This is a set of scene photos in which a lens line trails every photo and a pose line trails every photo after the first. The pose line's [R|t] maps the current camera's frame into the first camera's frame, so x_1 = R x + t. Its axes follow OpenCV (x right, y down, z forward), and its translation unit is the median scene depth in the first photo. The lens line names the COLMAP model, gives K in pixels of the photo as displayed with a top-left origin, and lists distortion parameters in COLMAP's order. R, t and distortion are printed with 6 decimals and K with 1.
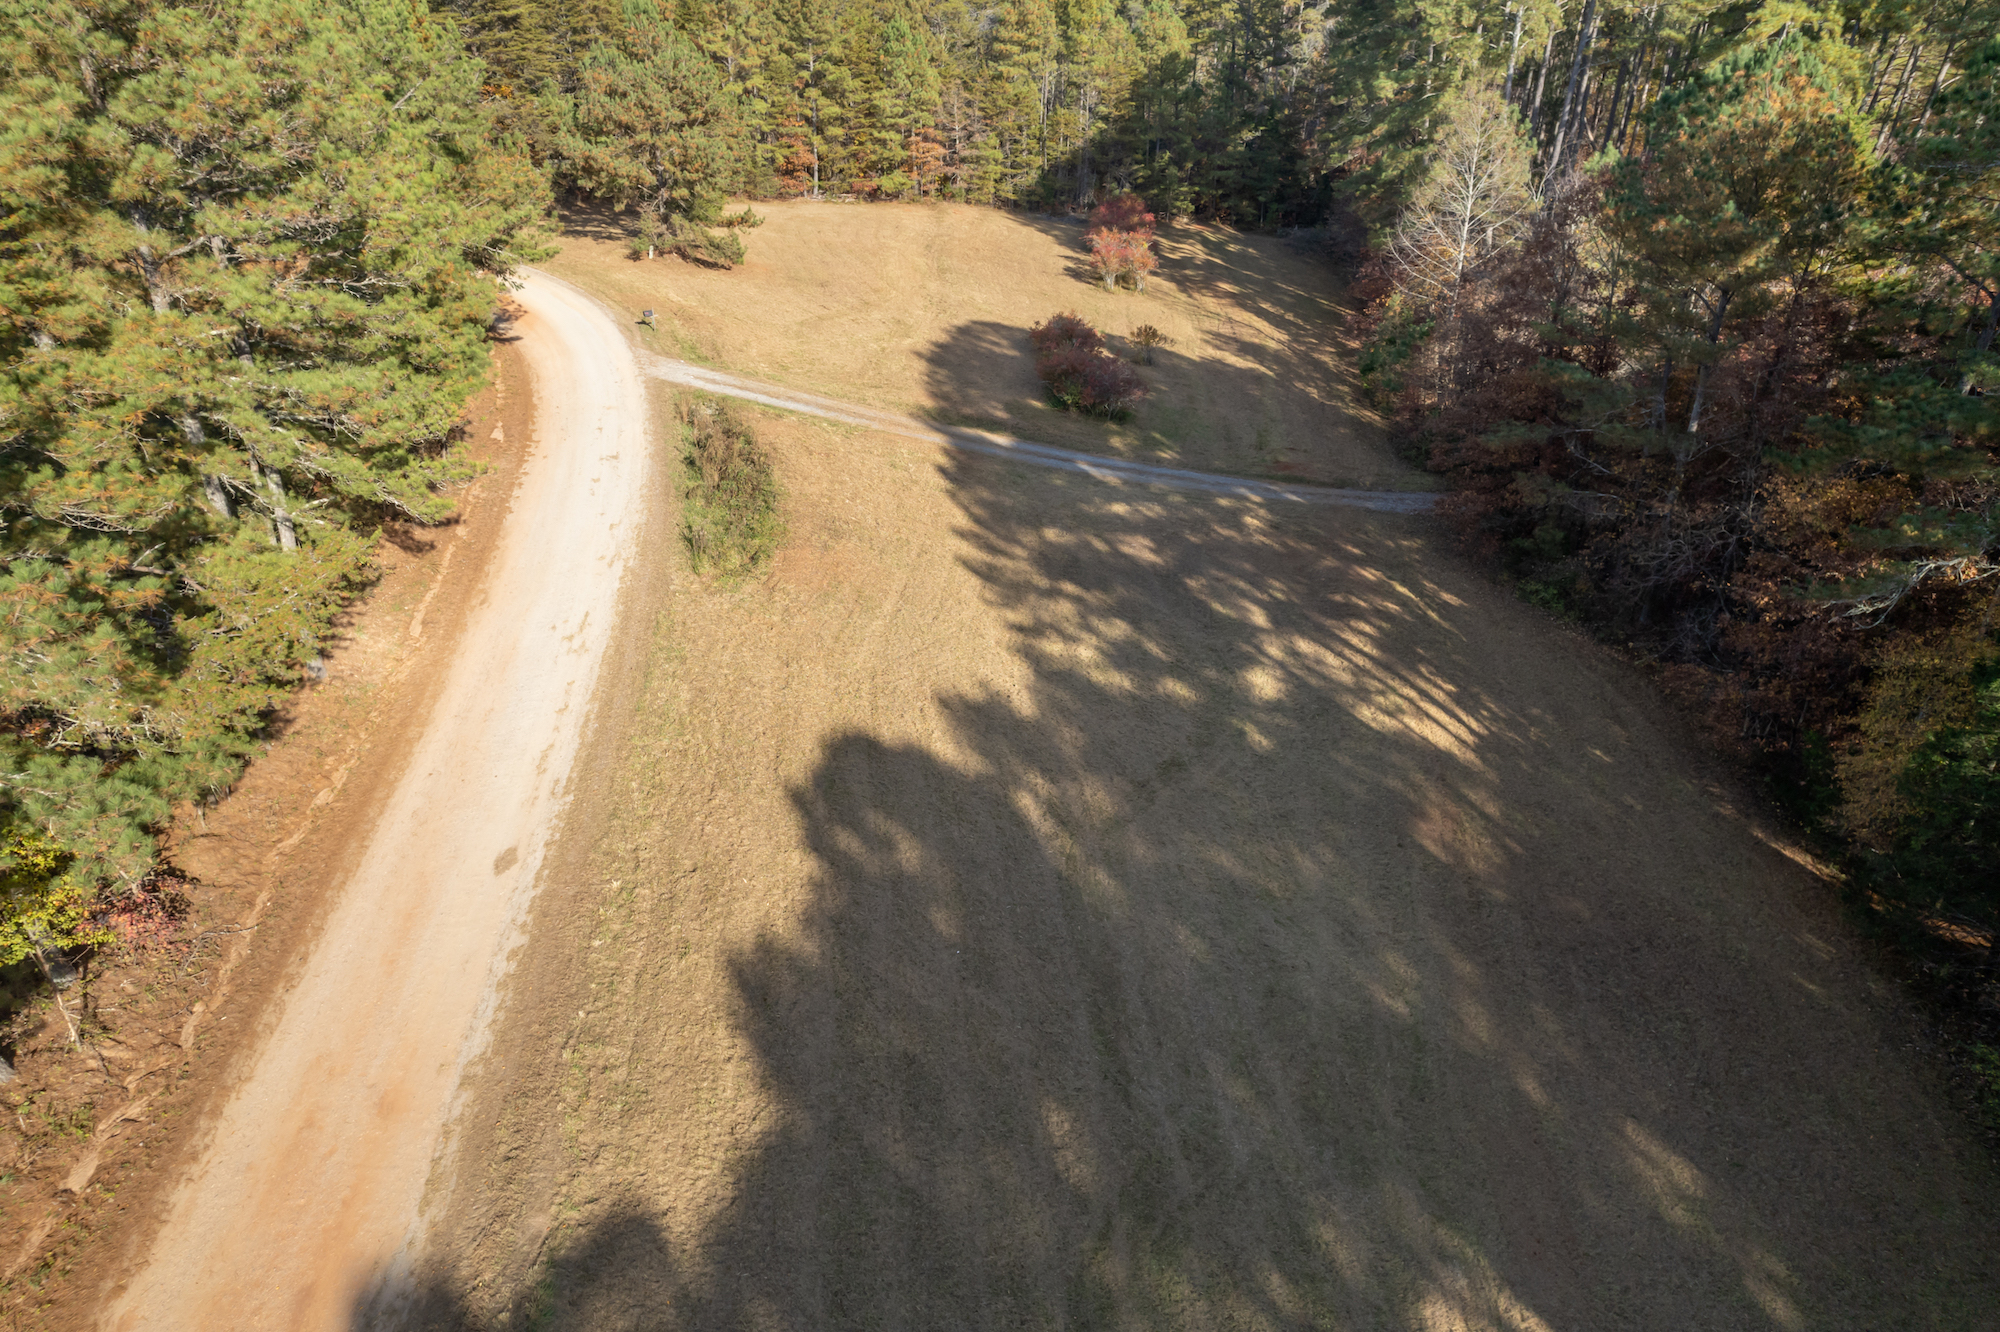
lens RADIAL K [[1266.3, 0, 1007.0], [0, 1266.3, 666.4], [0, 0, 1]] dist [-0.071365, 0.075673]
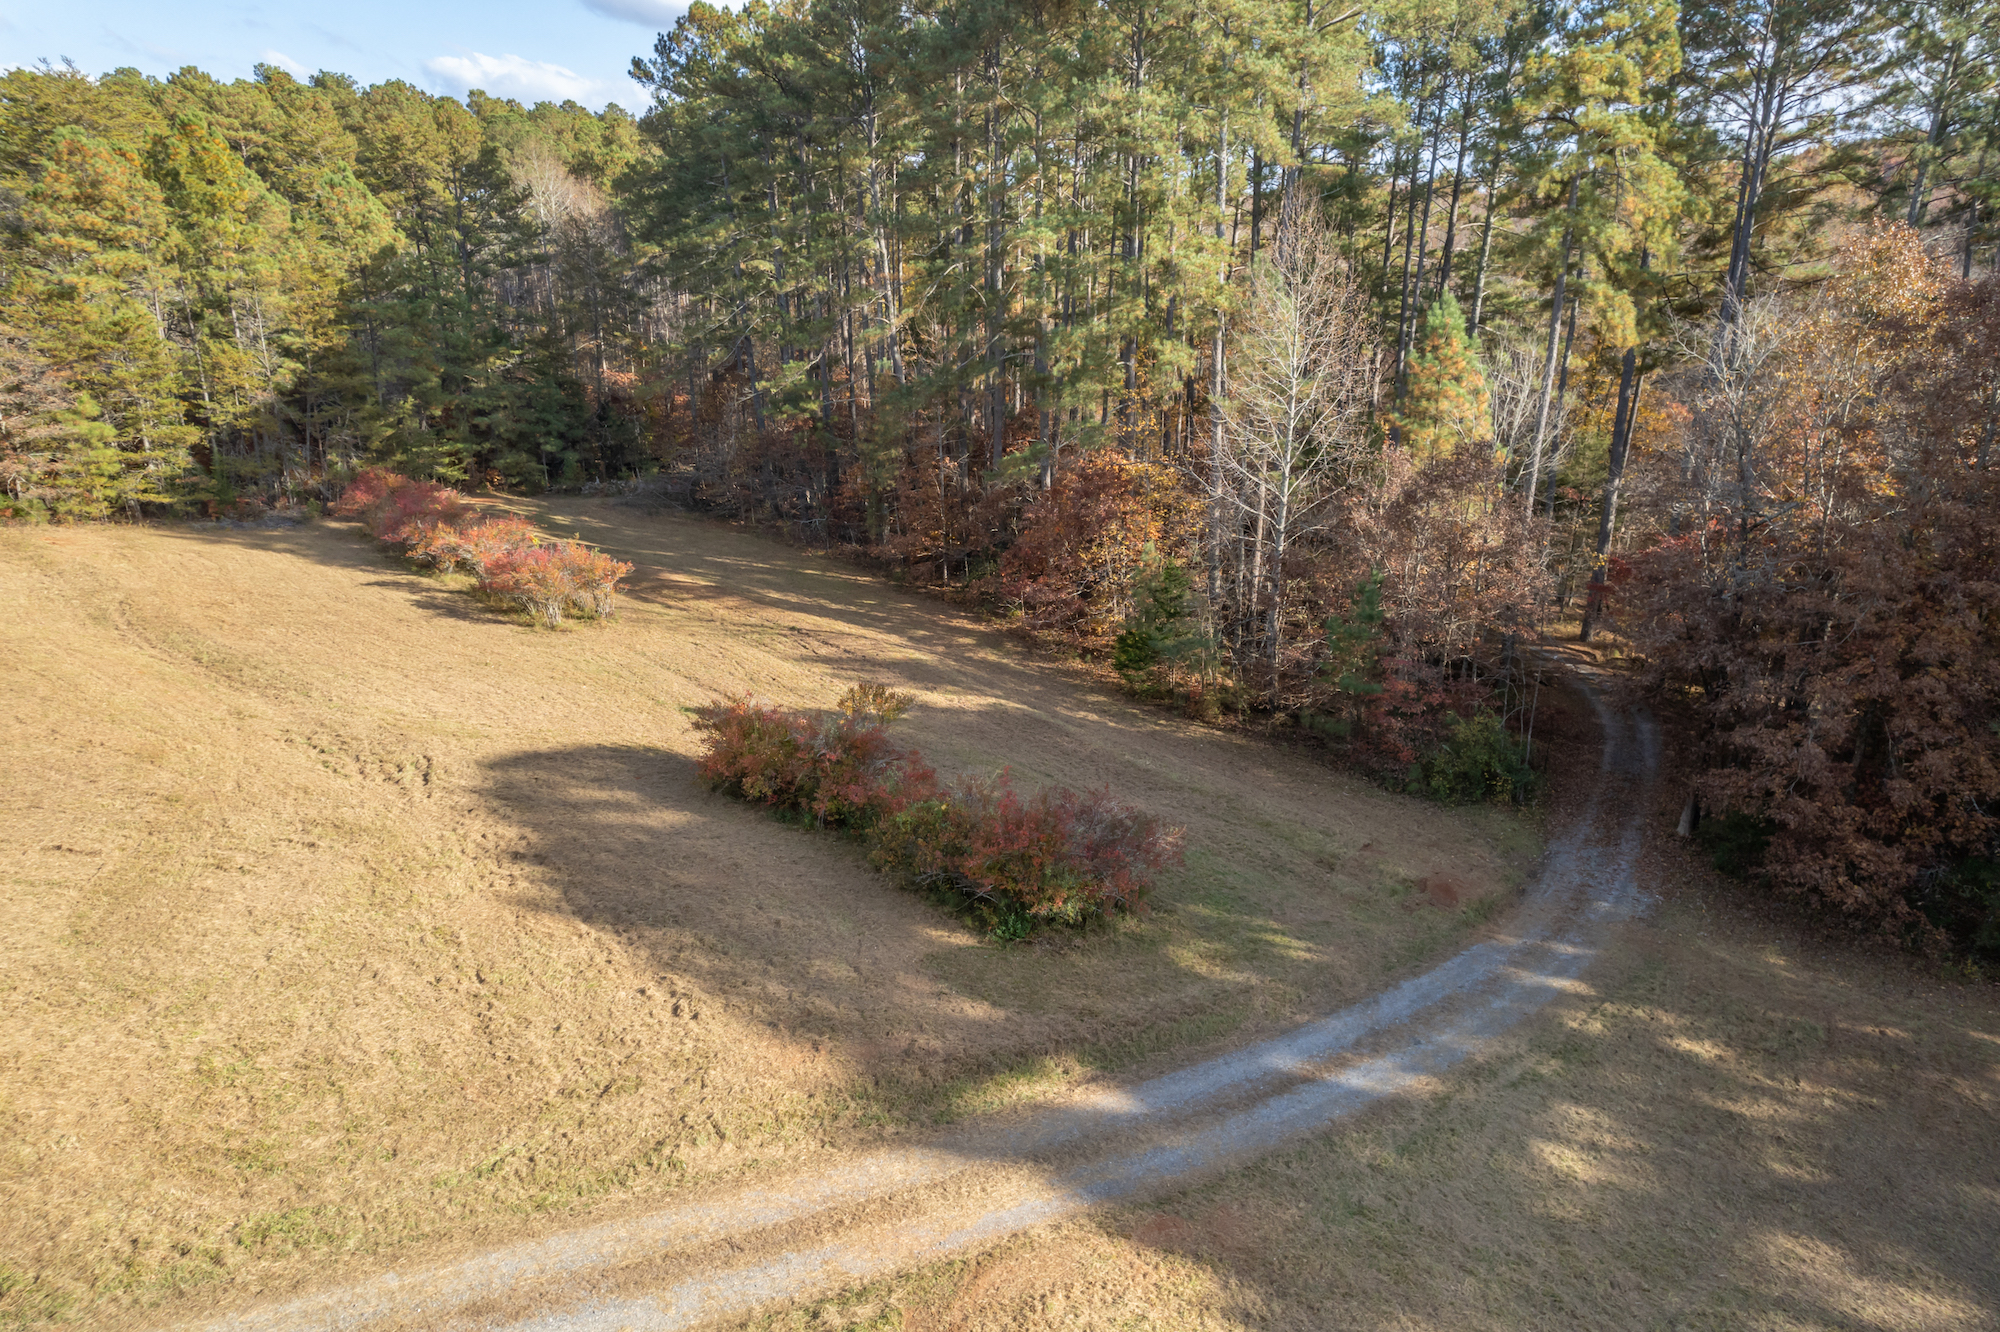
lens RADIAL K [[1266.3, 0, 1007.0], [0, 1266.3, 666.4], [0, 0, 1]] dist [-0.071365, 0.075673]
pose [[0.692077, -0.238208, 0.681386, -0.131029], [0.350719, 0.936032, -0.028992, -0.160479], [-0.630893, 0.259040, 0.731350, 0.387292]]
